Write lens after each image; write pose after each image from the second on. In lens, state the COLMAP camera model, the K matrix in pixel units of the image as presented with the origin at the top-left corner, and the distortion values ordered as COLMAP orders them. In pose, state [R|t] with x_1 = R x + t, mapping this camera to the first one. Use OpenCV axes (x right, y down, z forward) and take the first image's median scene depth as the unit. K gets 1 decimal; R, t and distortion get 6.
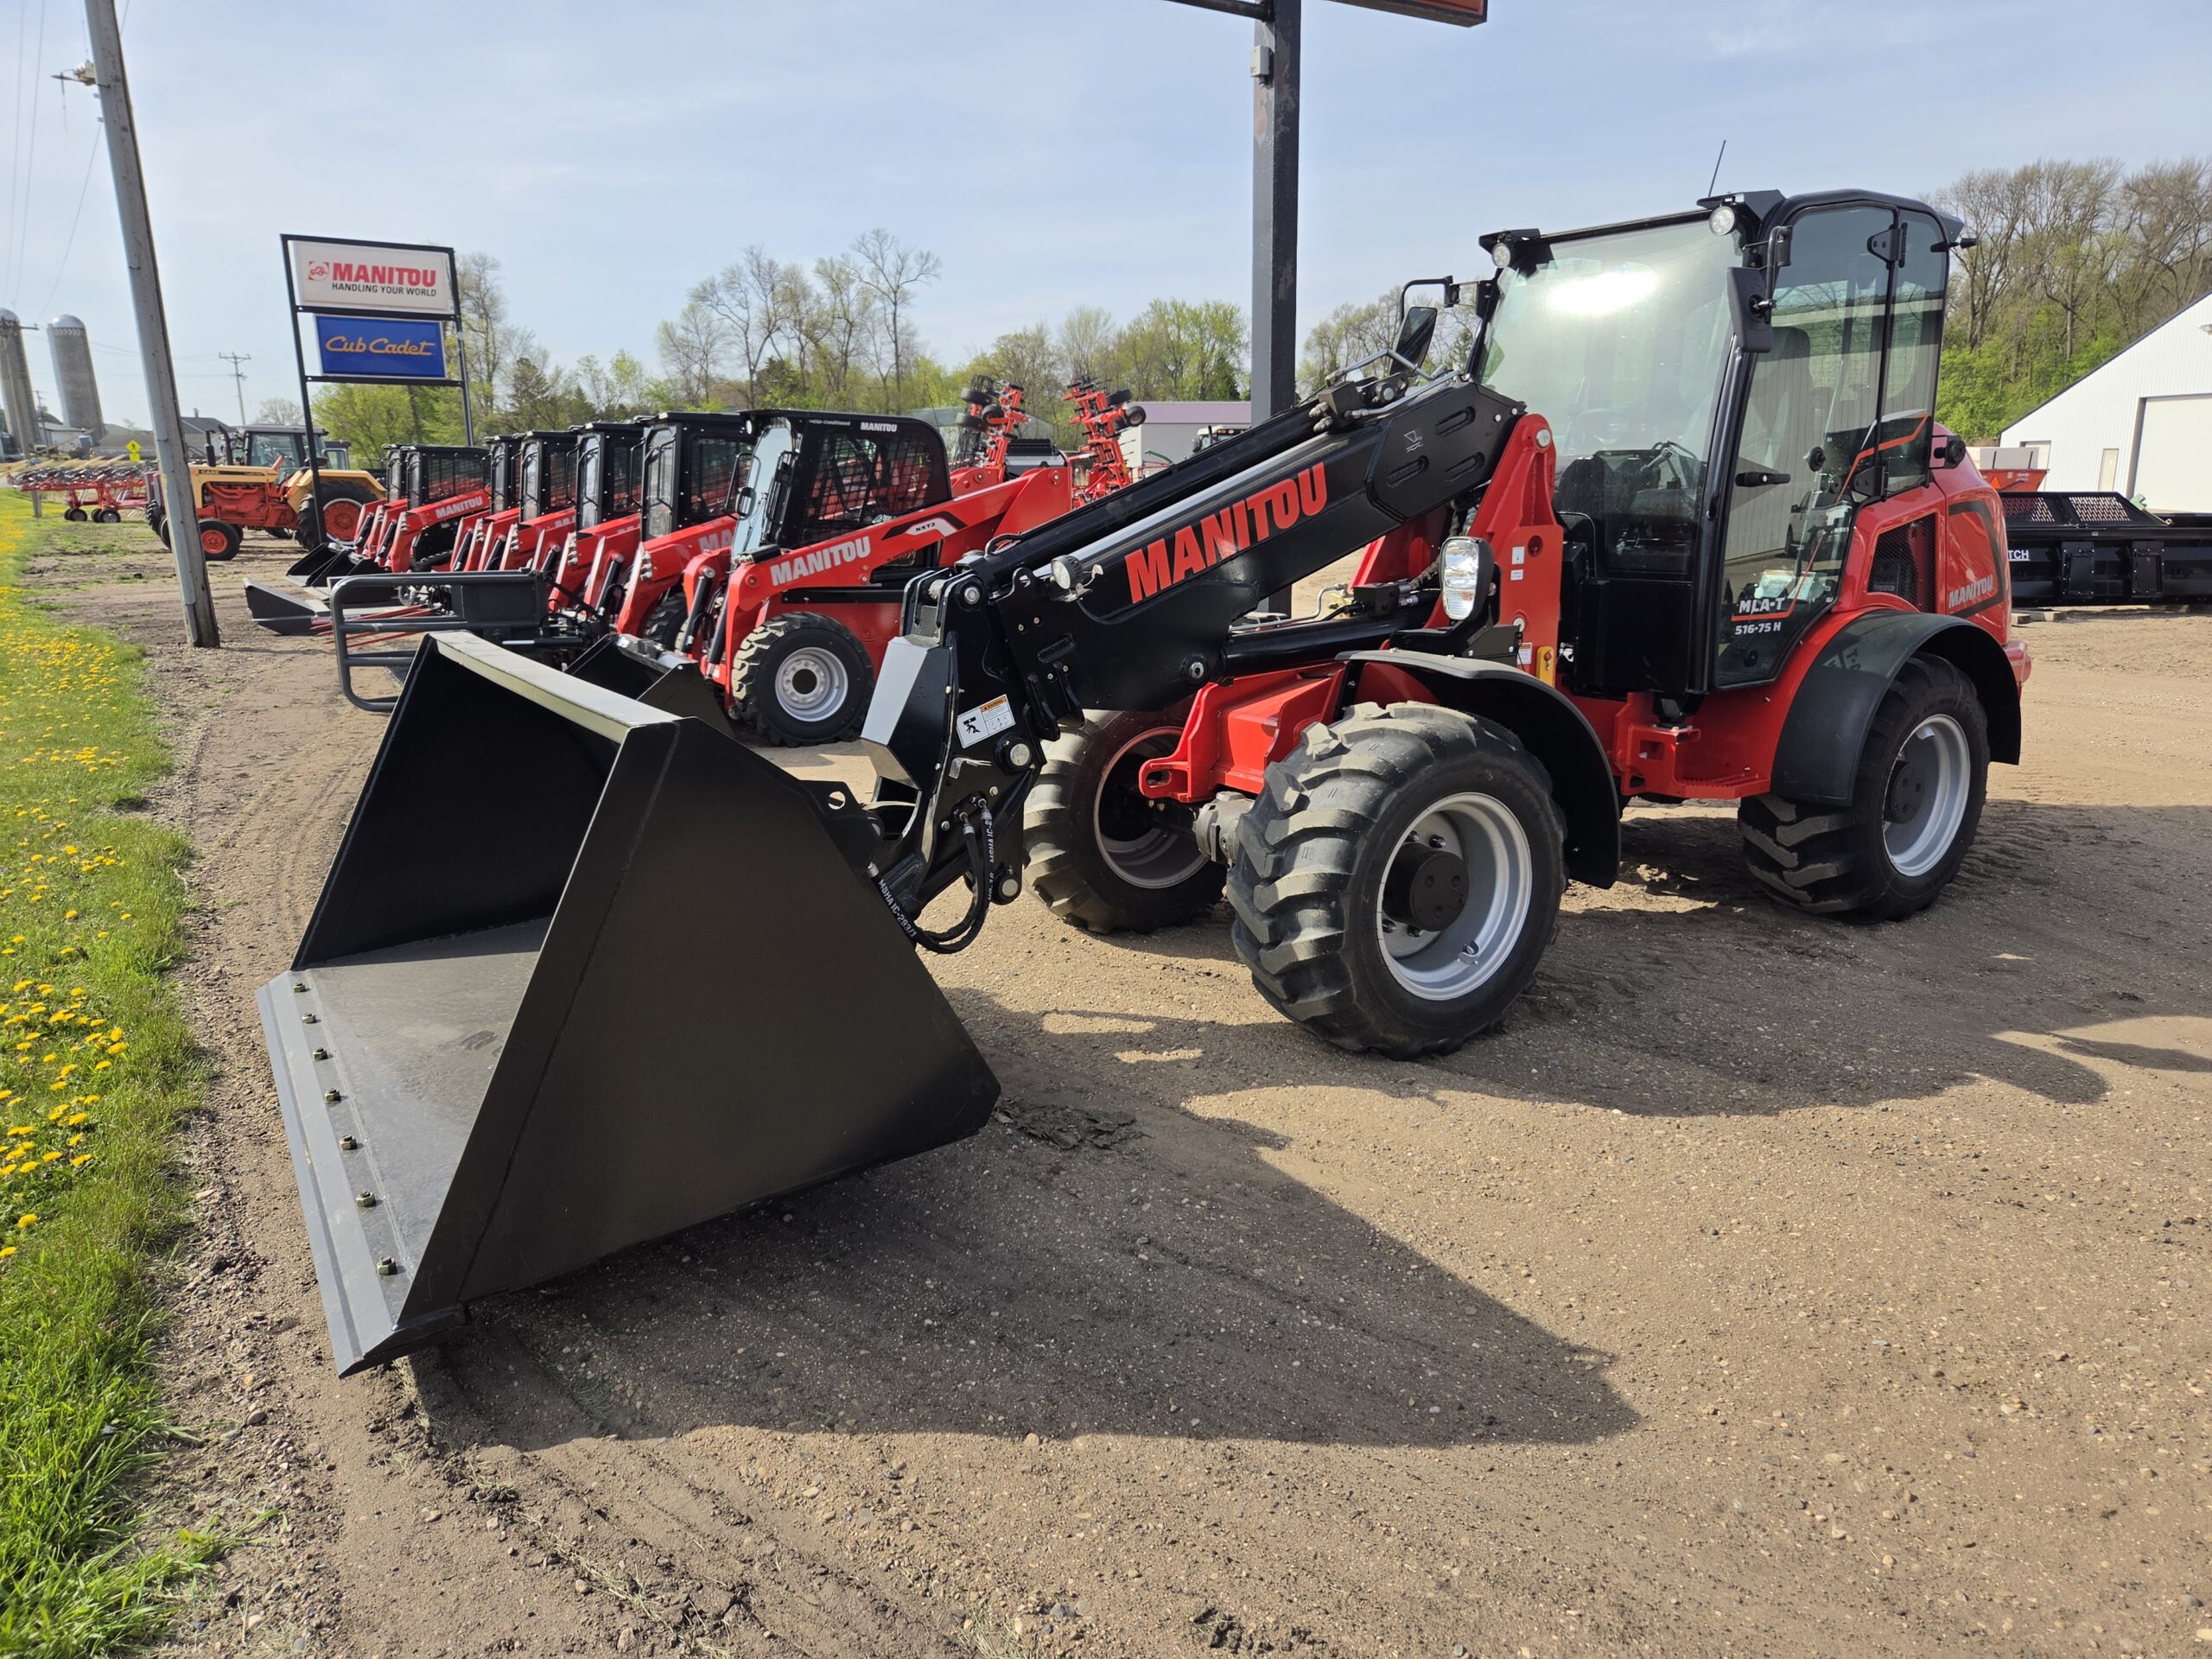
lens RADIAL K [[1465.9, 0, 1088.7], [0, 1465.9, 831.9], [0, 0, 1]] dist [0.067217, -0.050642]
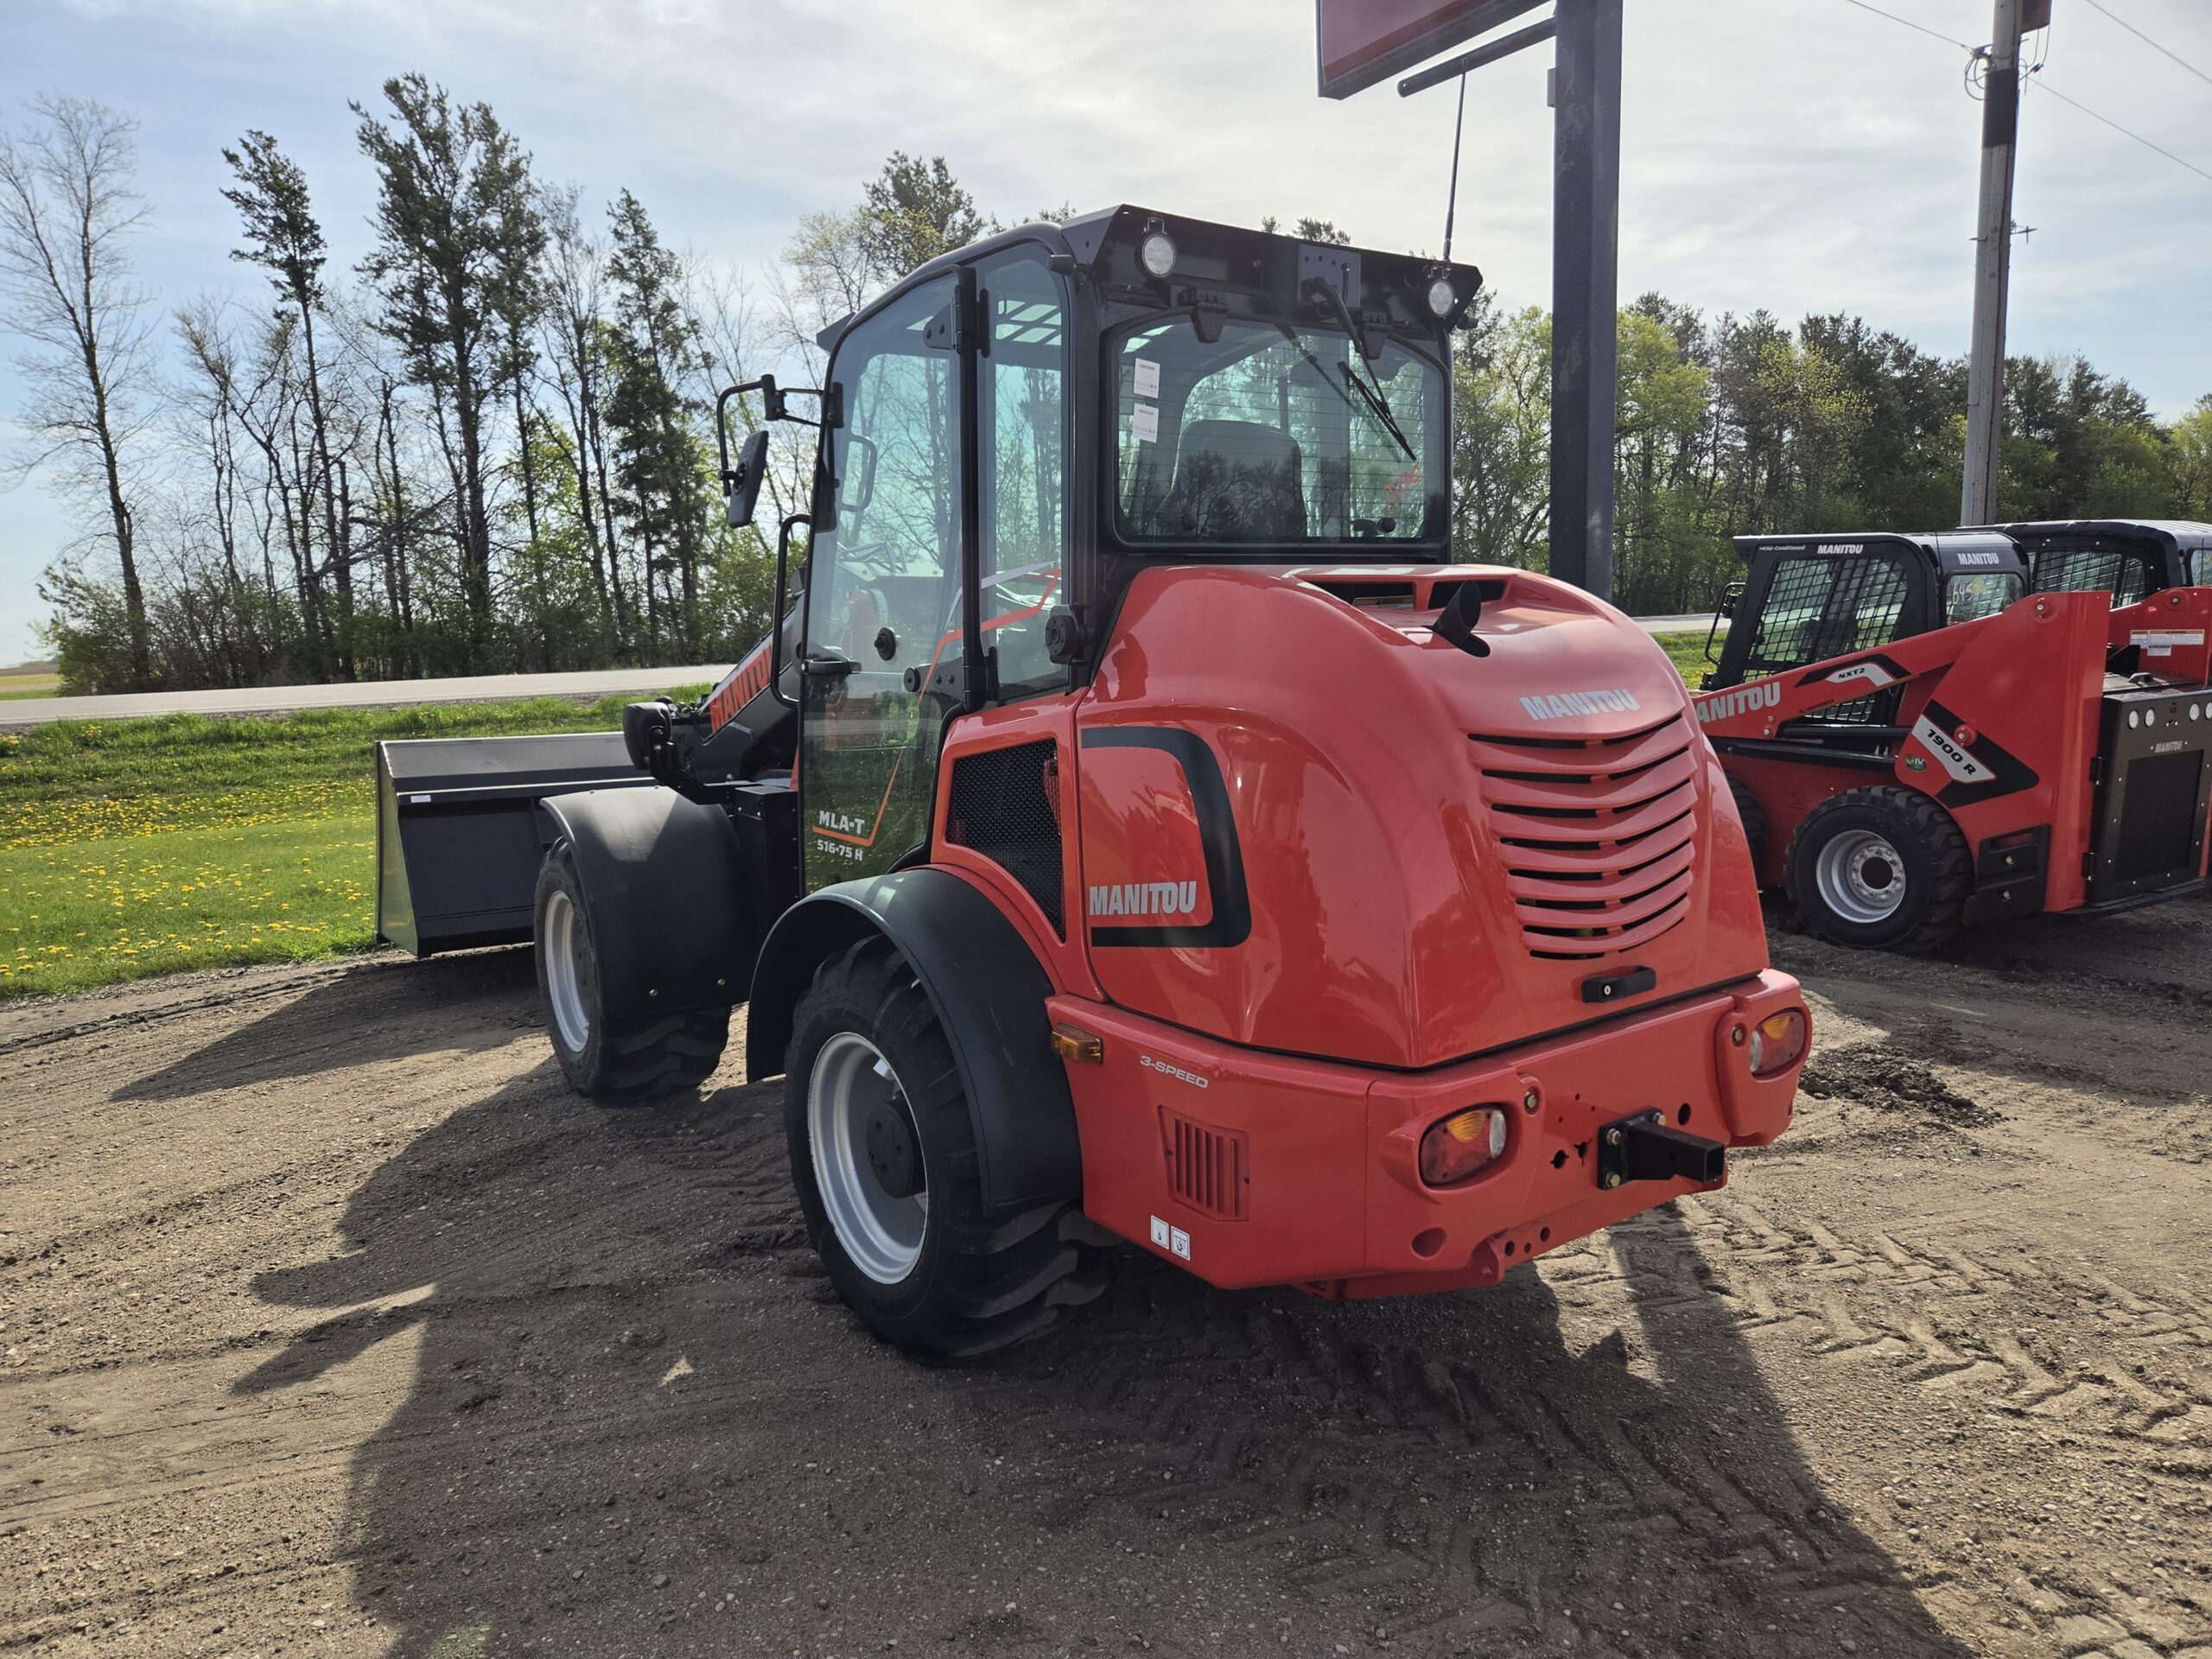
lens RADIAL K [[1465.9, 0, 1088.7], [0, 1465.9, 831.9], [0, 0, 1]] dist [0.067217, -0.050642]
pose [[0.039193, 0.151385, -0.987698, 1.236485], [-0.209217, 0.967791, 0.140031, -0.285023], [0.977083, 0.201155, 0.069603, 1.067324]]
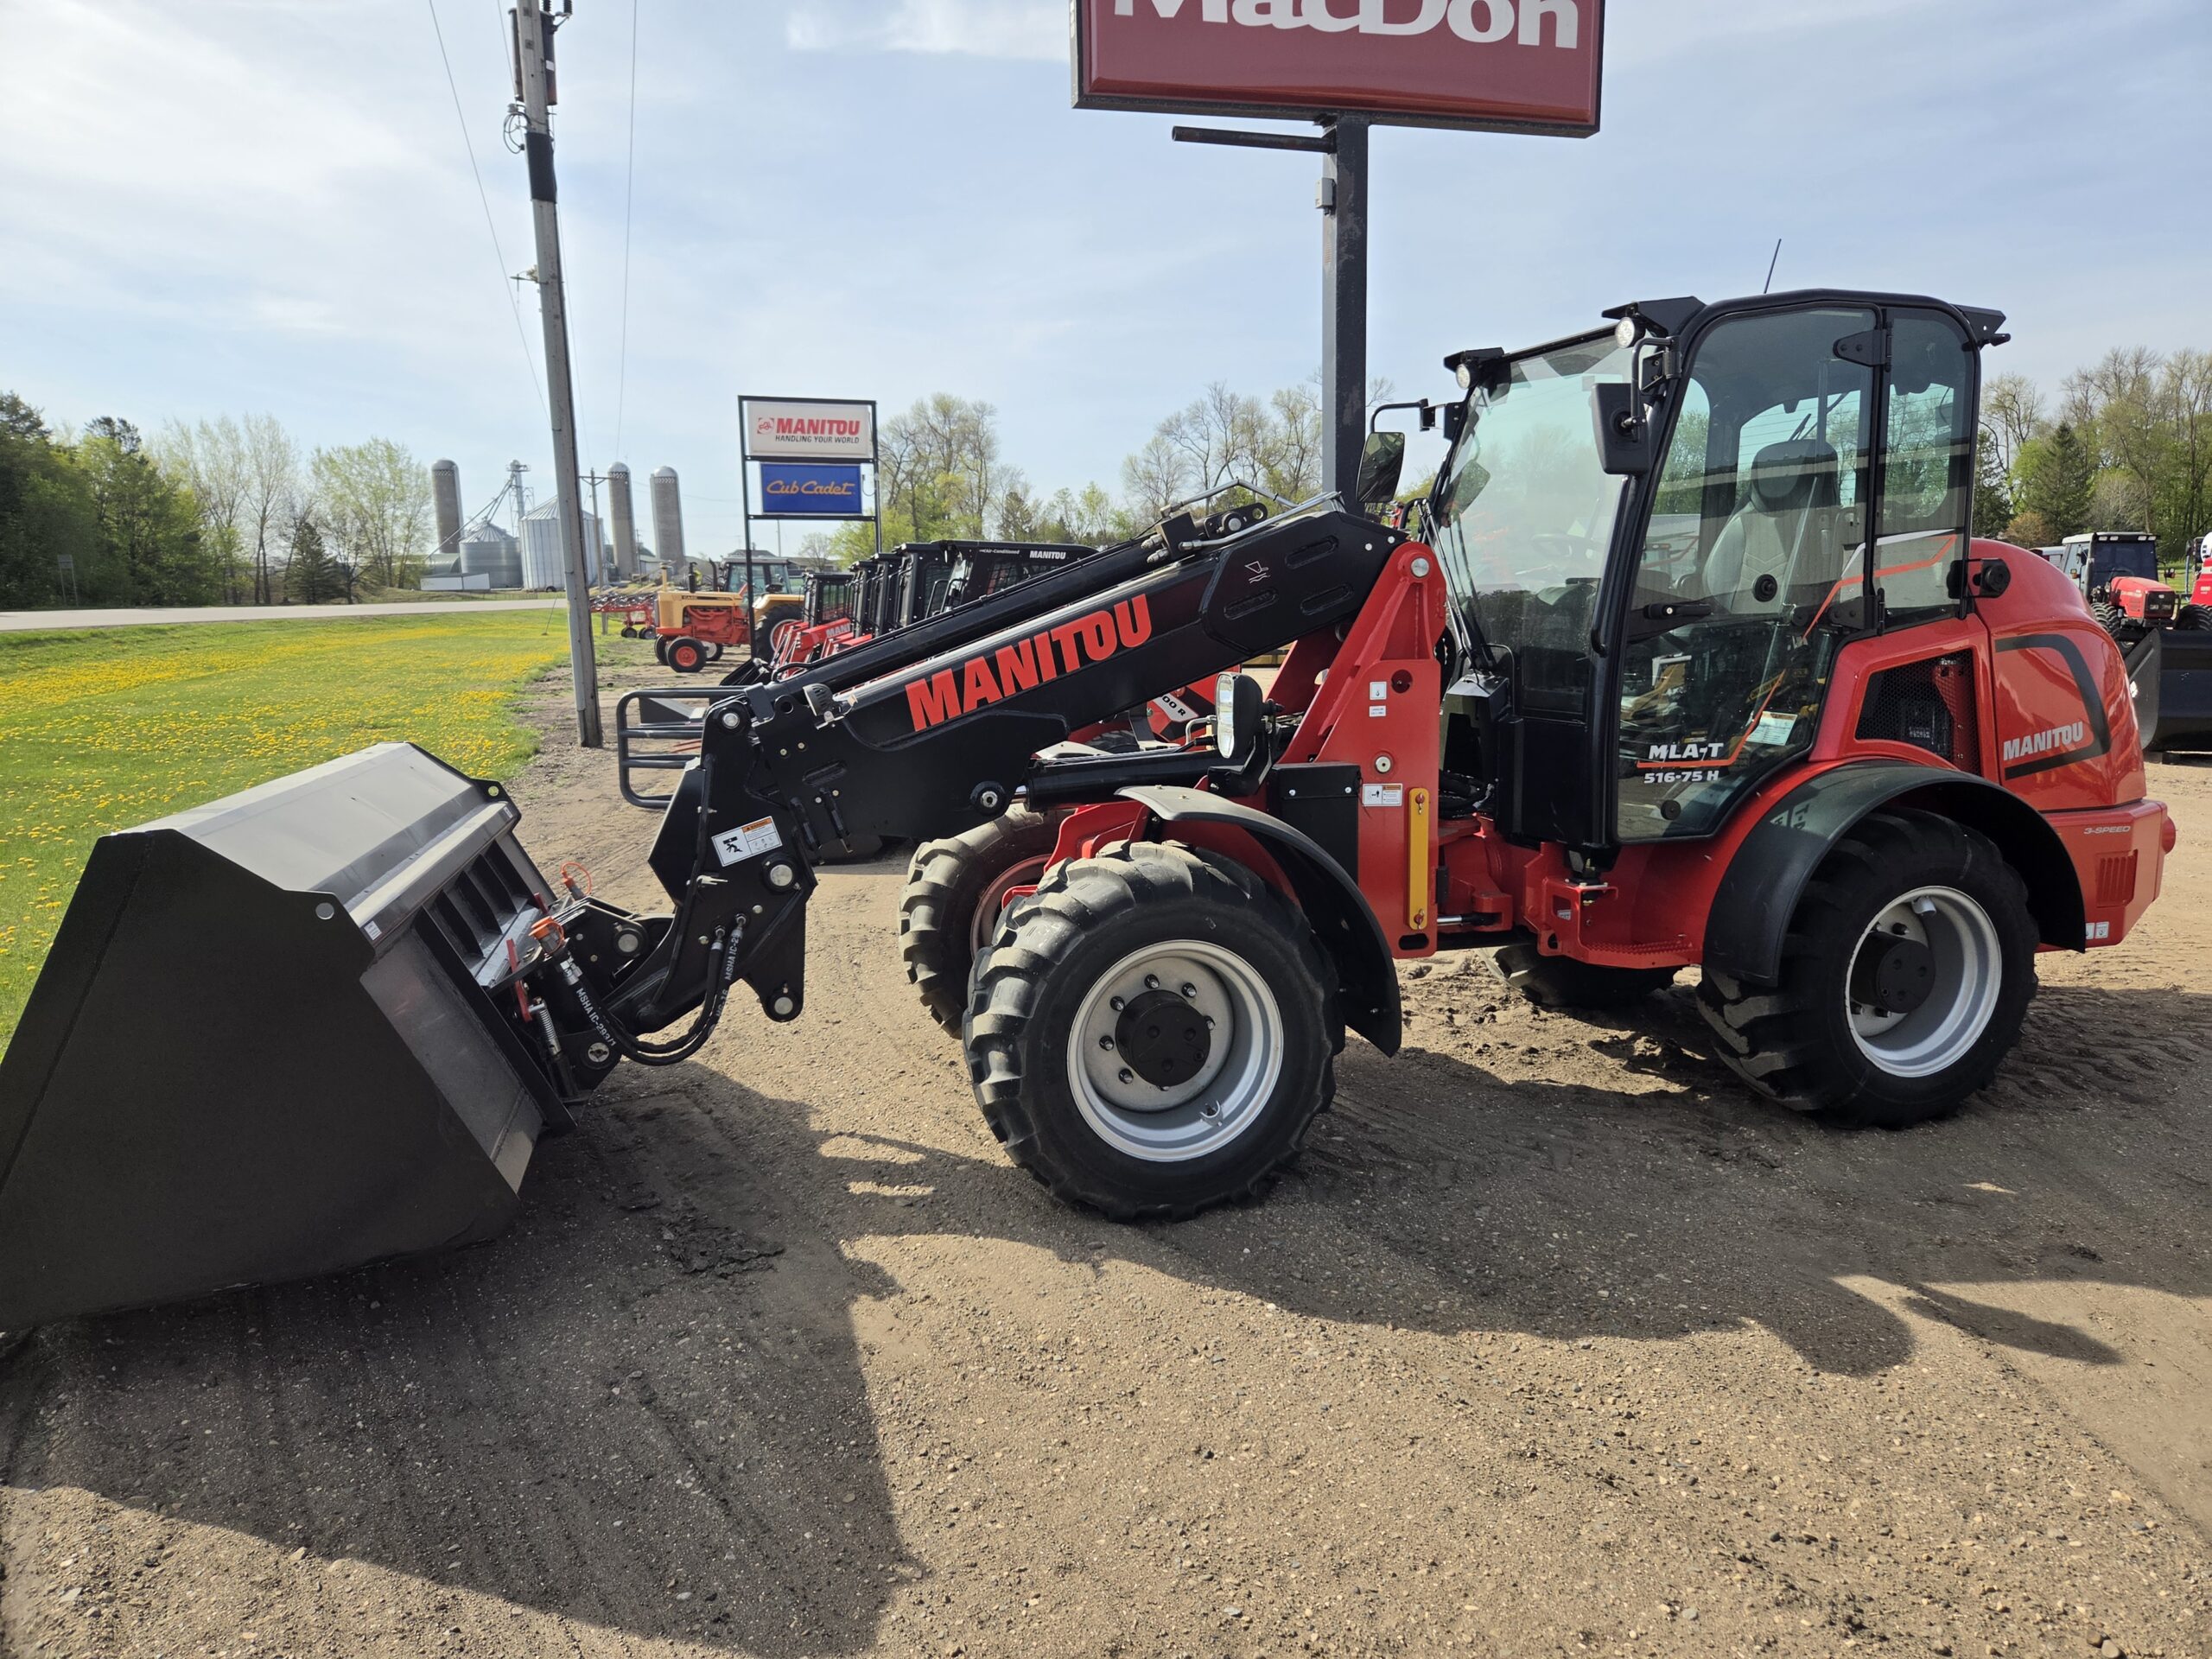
lens RADIAL K [[1460.9, 0, 1106.0], [0, 1460.9, 829.5], [0, 0, 1]] dist [0.069808, -0.058321]
pose [[0.957931, 0.043015, -0.283757, 0.370932], [-0.064977, 0.995537, -0.068439, -0.023643], [0.279546, 0.083998, 0.956451, 0.067594]]
